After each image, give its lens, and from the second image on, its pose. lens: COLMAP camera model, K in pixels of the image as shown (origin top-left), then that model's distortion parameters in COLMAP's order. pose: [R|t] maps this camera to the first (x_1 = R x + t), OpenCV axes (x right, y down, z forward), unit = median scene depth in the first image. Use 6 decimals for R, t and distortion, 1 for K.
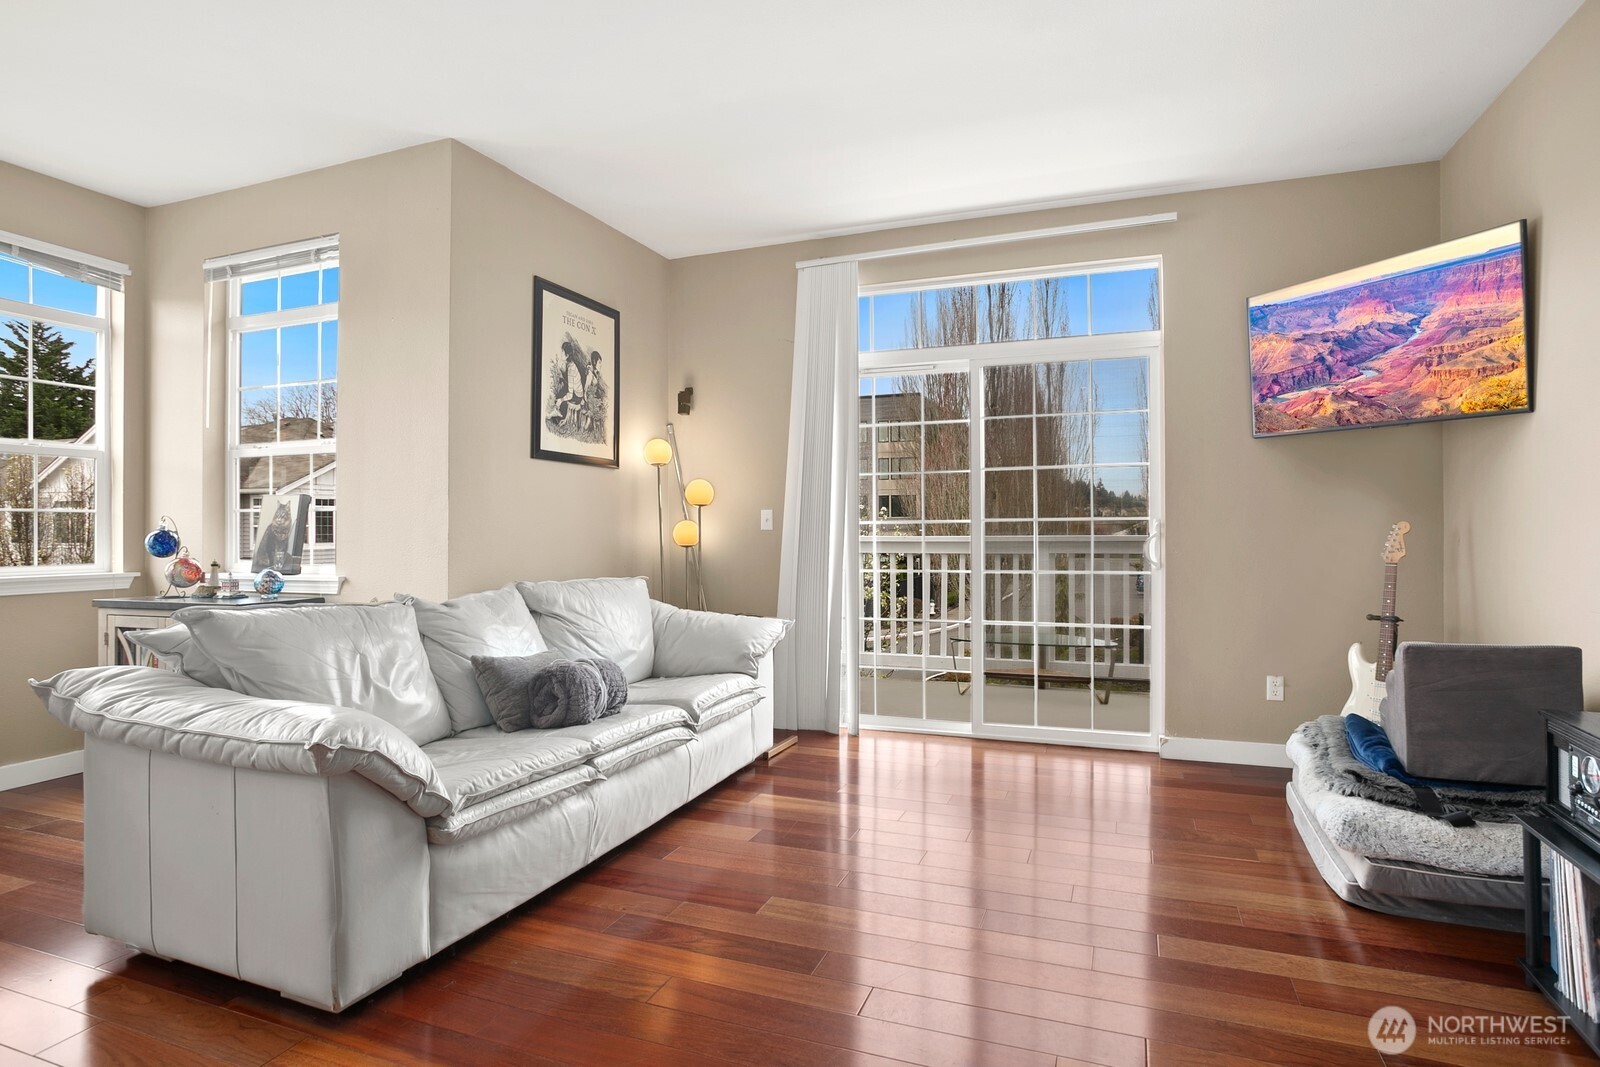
lens RADIAL K [[866.1, 0, 801.9], [0, 866.1, 521.6], [0, 0, 1]] dist [-0.054366, 0.013453]
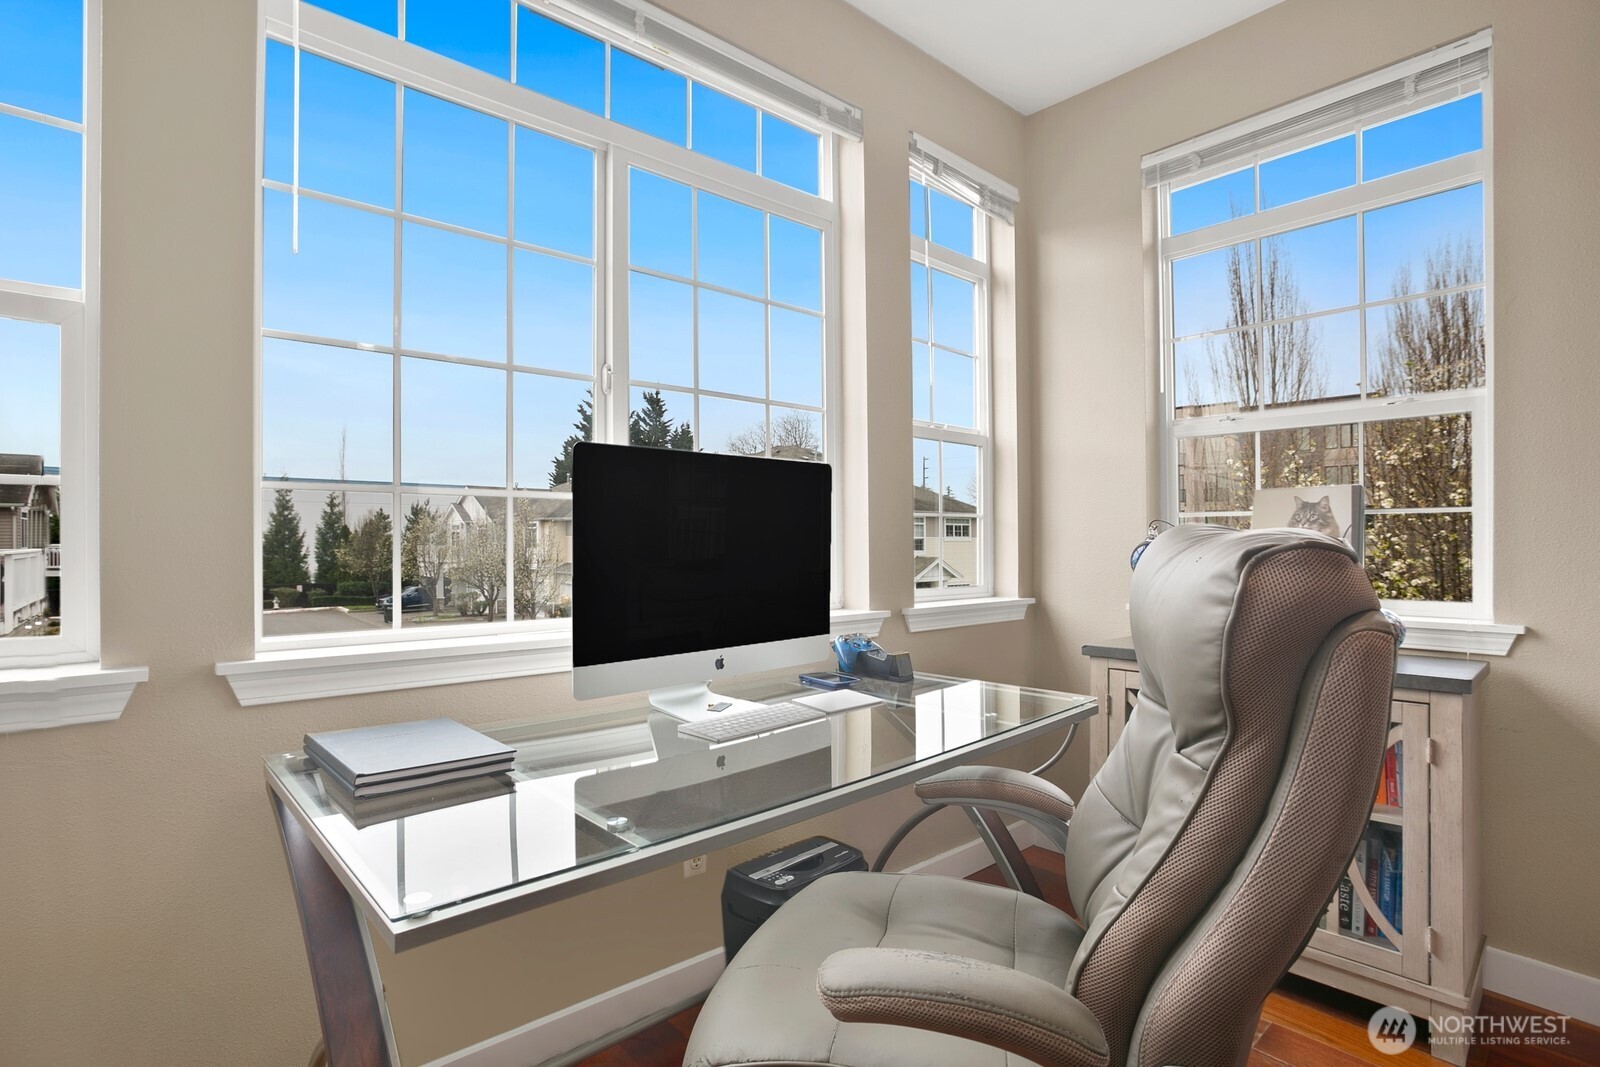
lens RADIAL K [[778.6, 0, 785.7], [0, 778.6, 539.4], [0, 0, 1]] dist [-0.050014, 0.010247]
pose [[0.880032, 0.003867, -0.474899, -0.701091], [-0.000013, 0.999967, 0.008118, 0.002598], [0.474915, -0.007138, 0.880003, 0.316862]]
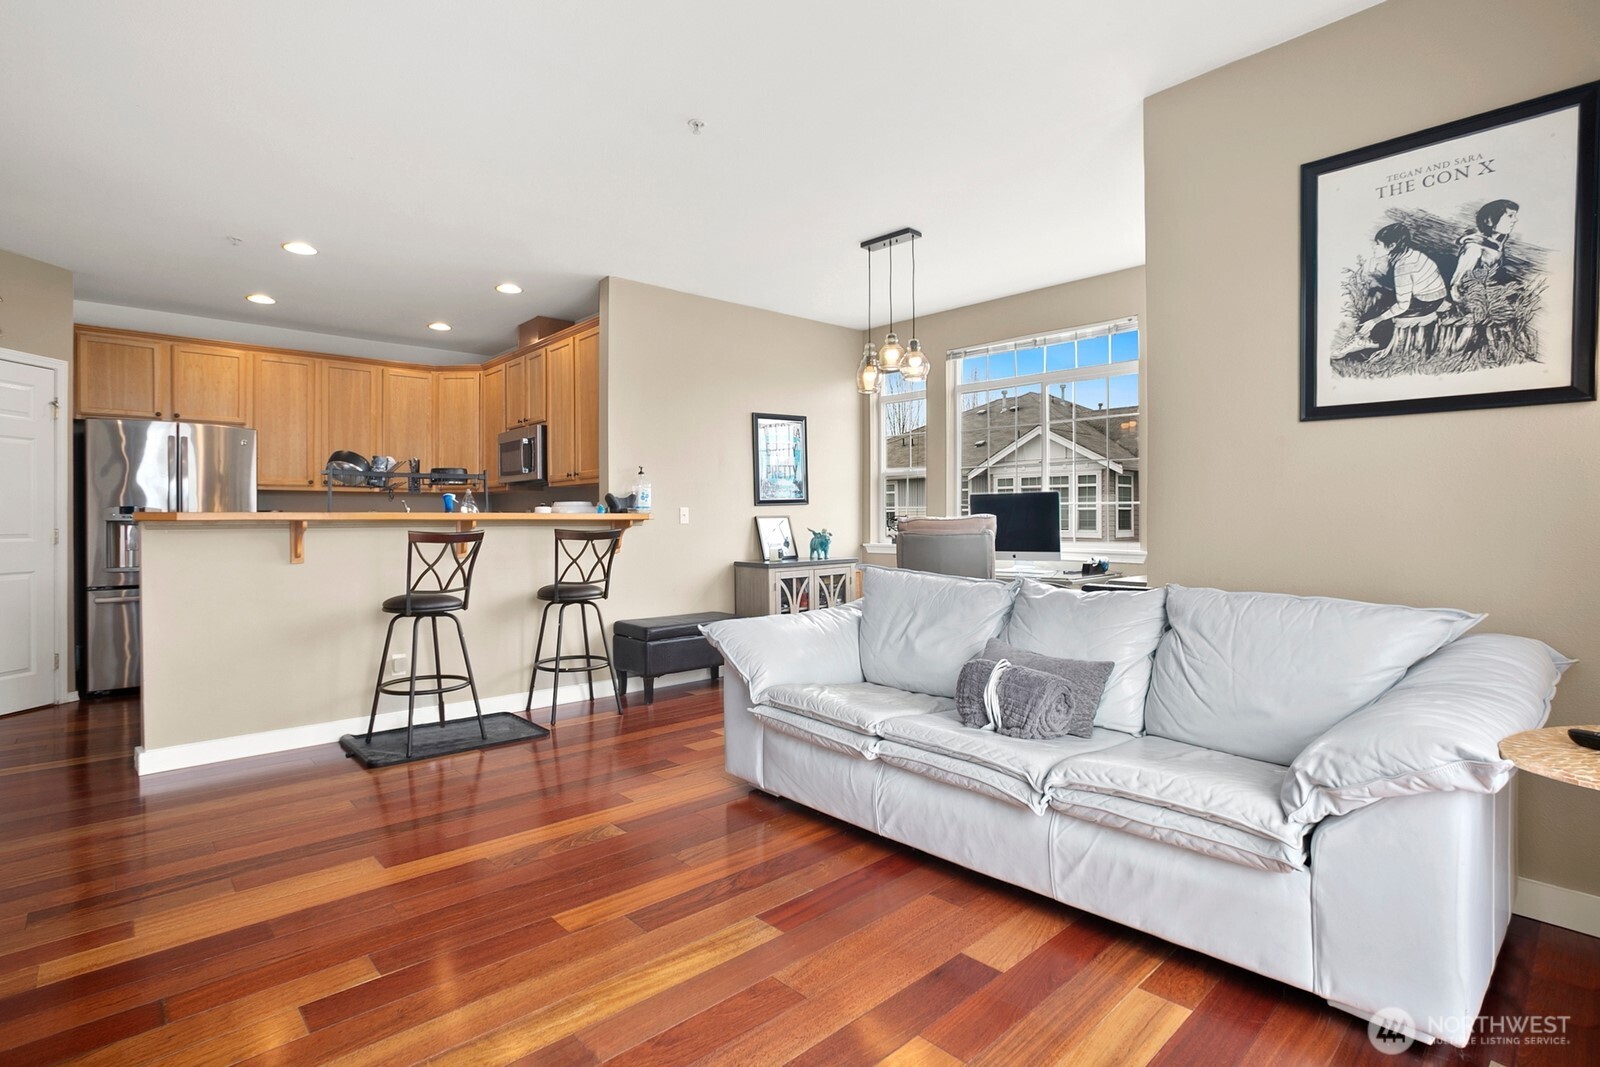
lens RADIAL K [[778.6, 0, 796.3], [0, 778.6, 523.3], [0, 0, 1]] dist [-0.050014, 0.010247]
pose [[-0.445162, 0.009737, -0.895397, 0.453210], [0.011936, 0.999917, 0.004940, 0.002879], [0.895371, -0.008488, -0.445241, 0.924385]]
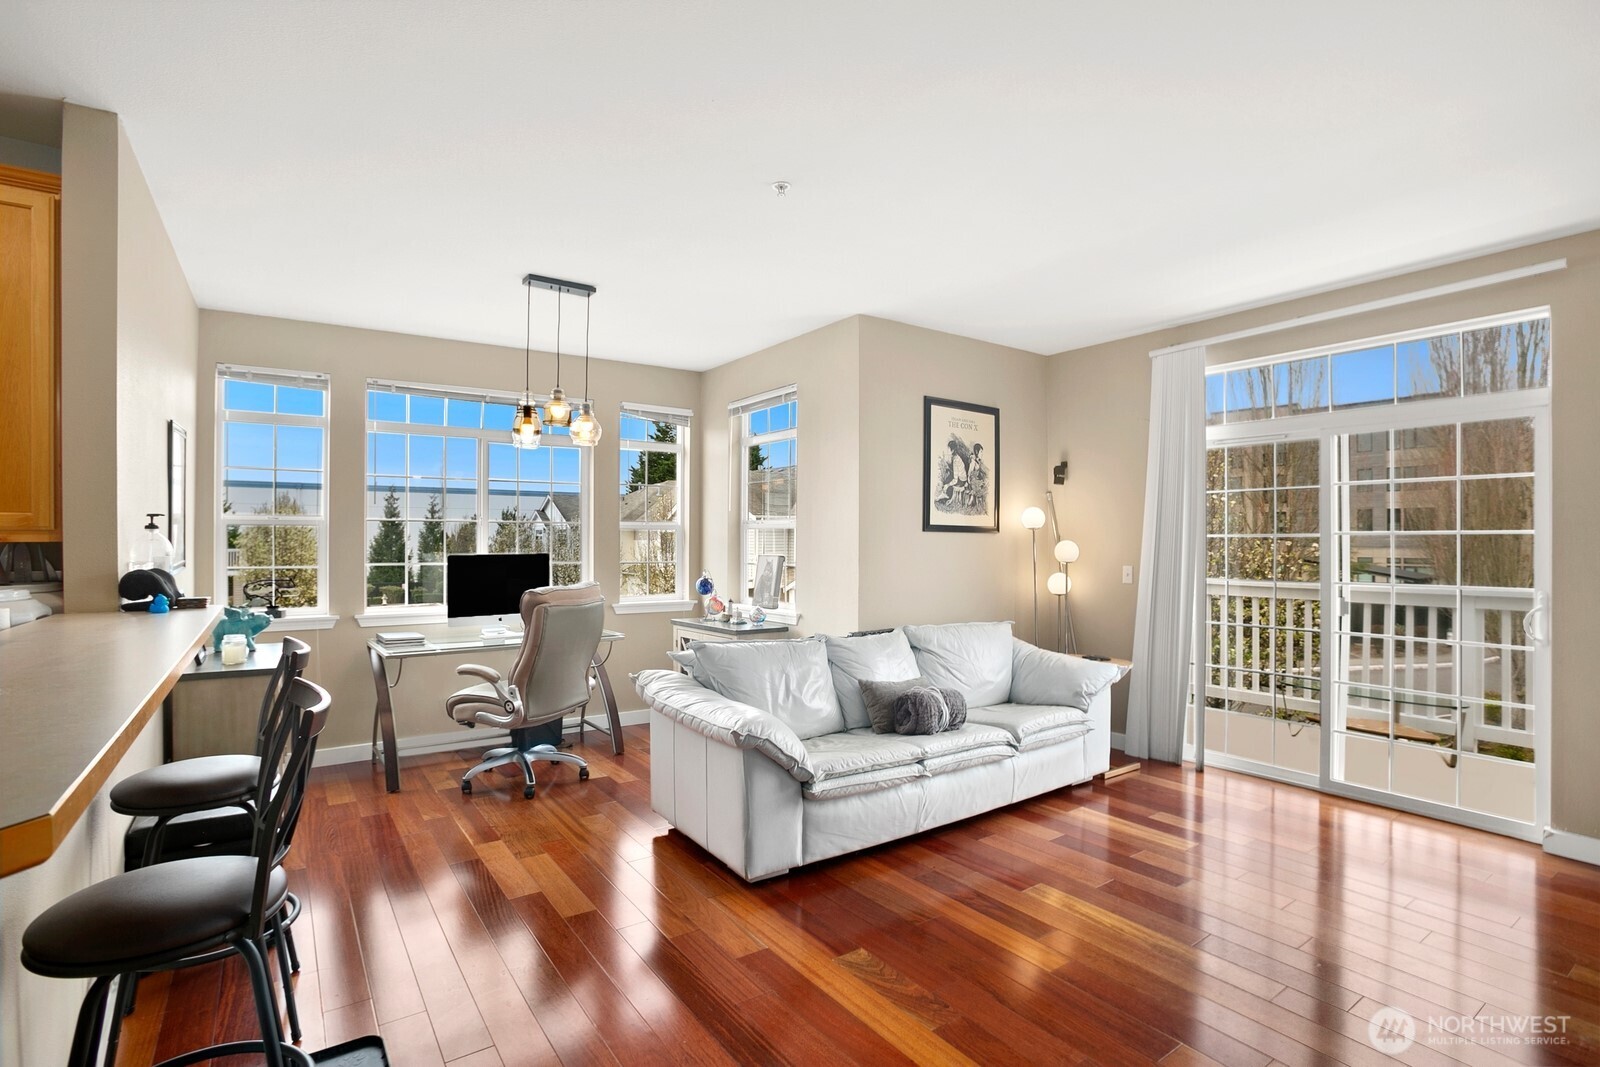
lens RADIAL K [[778.6, 0, 785.5], [0, 778.6, 538.0], [0, 0, 1]] dist [-0.050014, 0.010247]
pose [[0.822559, 0.001742, -0.568677, 0.210410], [0.002681, 0.999972, 0.006942, -0.074070], [0.568673, -0.007235, 0.822532, -0.136891]]
